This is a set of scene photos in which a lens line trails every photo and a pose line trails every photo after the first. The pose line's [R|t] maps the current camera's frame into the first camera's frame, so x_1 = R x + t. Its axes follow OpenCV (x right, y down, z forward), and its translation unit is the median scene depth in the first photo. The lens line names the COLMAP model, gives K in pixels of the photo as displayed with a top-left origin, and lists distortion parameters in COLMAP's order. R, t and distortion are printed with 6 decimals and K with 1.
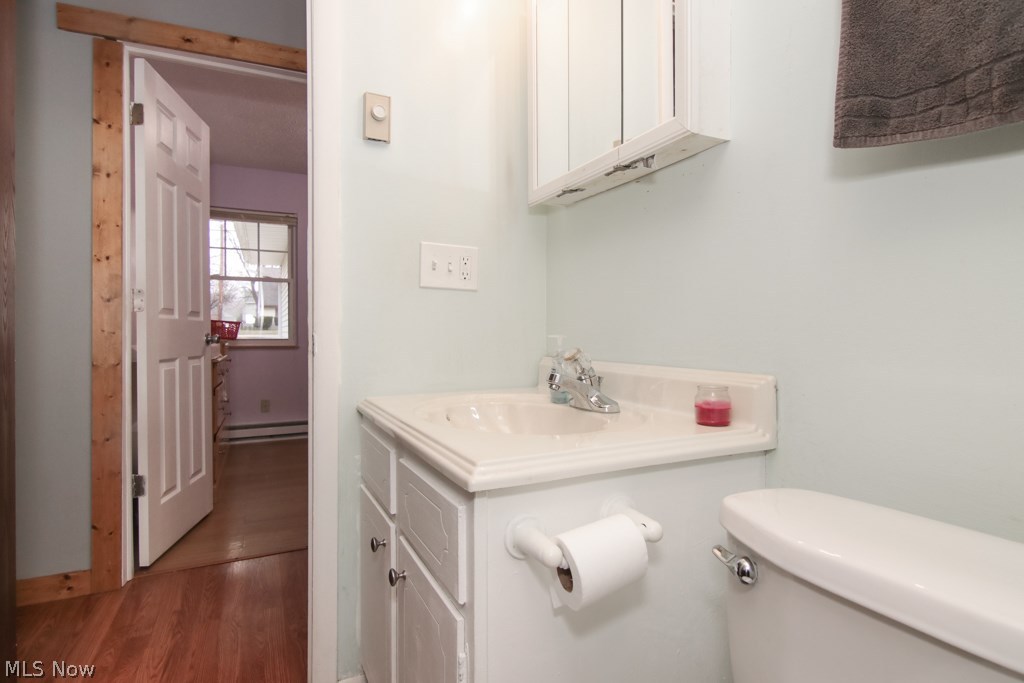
lens RADIAL K [[522.8, 0, 513.5], [0, 522.8, 339.7], [0, 0, 1]] dist [0.014604, -0.007179]
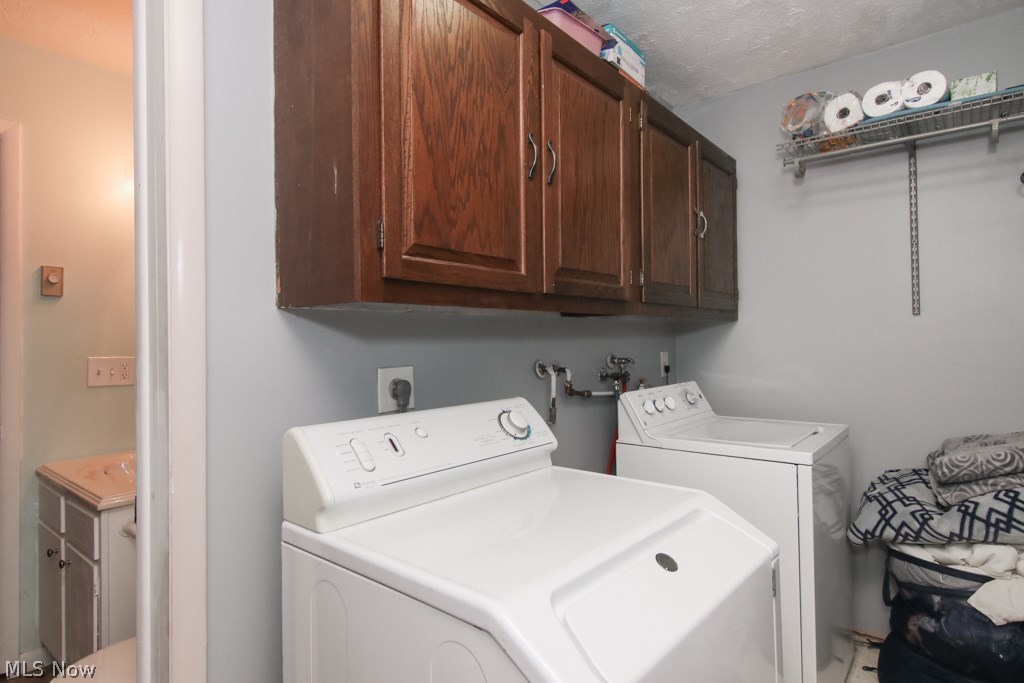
lens RADIAL K [[559.6, 0, 510.1], [0, 559.6, 339.0], [0, 0, 1]] dist [0.002712, 0.002383]
pose [[0.912708, -0.005953, 0.408570, 0.372600], [0.009903, 0.999922, -0.007554, -0.287413], [-0.408494, 0.010940, 0.912696, -1.334804]]
